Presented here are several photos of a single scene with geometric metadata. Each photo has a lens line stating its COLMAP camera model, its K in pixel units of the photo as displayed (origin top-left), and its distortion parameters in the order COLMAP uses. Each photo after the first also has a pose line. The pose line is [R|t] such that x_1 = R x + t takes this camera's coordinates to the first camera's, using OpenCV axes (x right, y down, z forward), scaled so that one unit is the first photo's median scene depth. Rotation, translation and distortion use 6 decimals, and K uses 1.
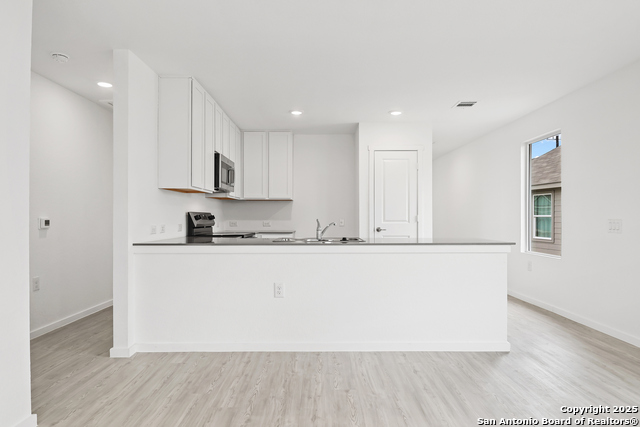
lens RADIAL K [[382.6, 0, 321.0], [0, 382.6, 209.6], [0, 0, 1]] dist [-0.004532, 0.002301]
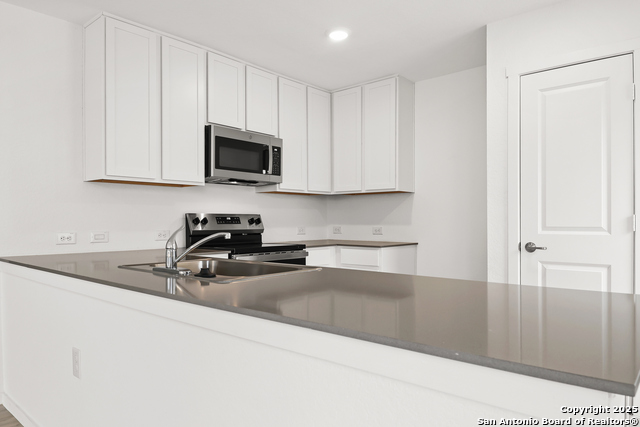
lens RADIAL K [[437.7, 0, 321.8], [0, 437.7, 214.2], [0, 0, 1]] dist [0.032927, -0.008822]
pose [[0.767917, -0.011135, -0.640453, 0.371023], [0.015195, 0.999884, 0.000835, 0.010895], [0.640369, -0.010373, 0.767997, 0.544851]]
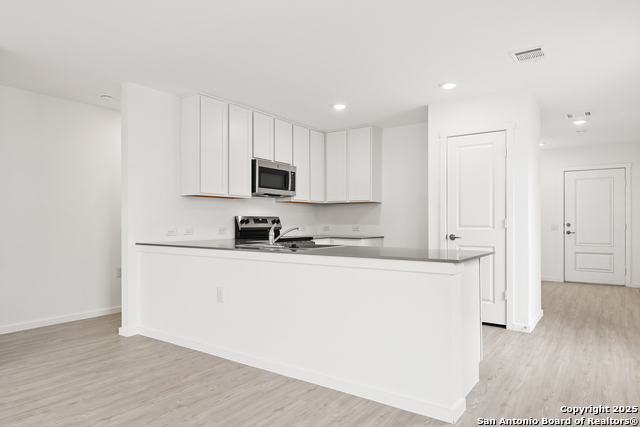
lens RADIAL K [[399.6, 0, 319.7], [0, 399.6, 217.7], [0, 0, 1]] dist [-0.002989, -0.006550]
pose [[0.824603, -0.004171, -0.565697, 0.487140], [0.009904, 0.999926, 0.007065, 0.004798], [0.565626, -0.011428, 0.824583, 0.211407]]
